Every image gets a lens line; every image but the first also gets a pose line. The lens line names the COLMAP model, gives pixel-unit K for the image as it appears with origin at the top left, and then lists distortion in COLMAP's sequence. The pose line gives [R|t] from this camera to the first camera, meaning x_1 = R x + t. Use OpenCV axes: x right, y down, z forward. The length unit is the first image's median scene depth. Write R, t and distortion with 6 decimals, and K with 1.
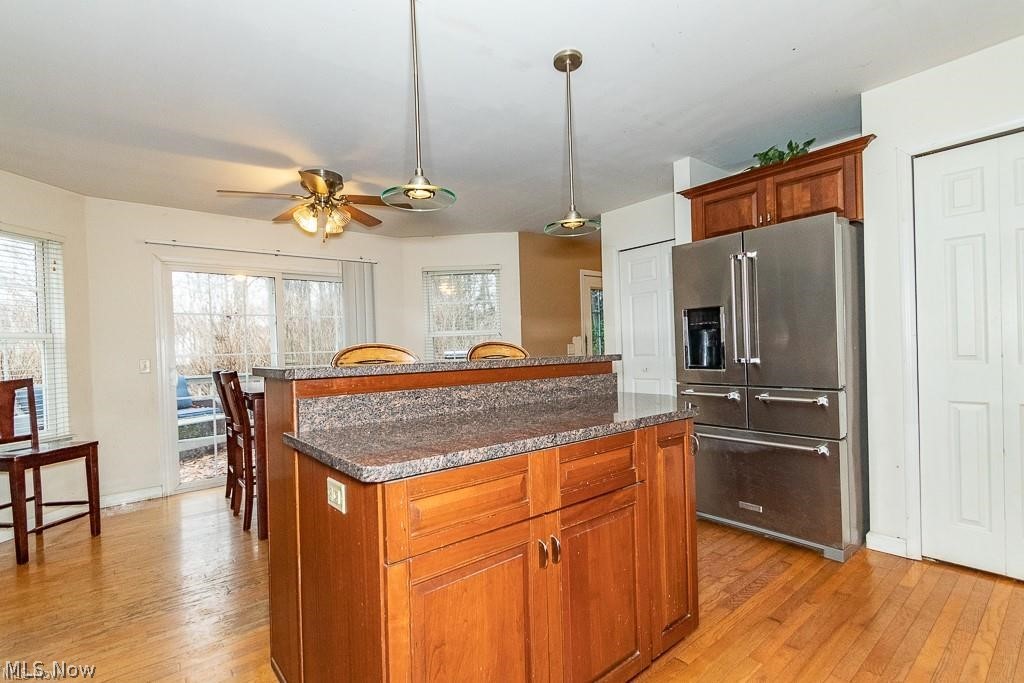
lens RADIAL K [[475.3, 0, 511.2], [0, 475.3, 358.4], [0, 0, 1]] dist [-0.002246, -0.000947]
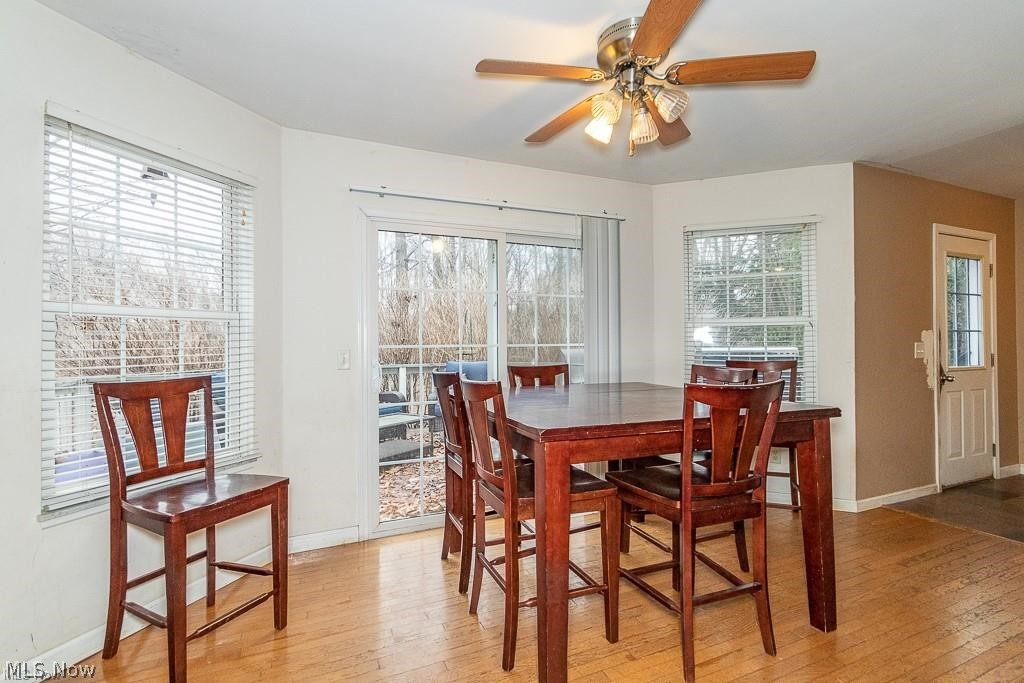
lens RADIAL K [[475.1, 0, 508.4], [0, 475.1, 345.2], [0, 0, 1]] dist [-0.000846, -0.001261]
pose [[0.962215, 0.028642, -0.270781, -0.390787], [-0.030506, 0.999531, -0.002676, -0.013192], [0.270577, 0.010835, 0.962637, 0.432132]]
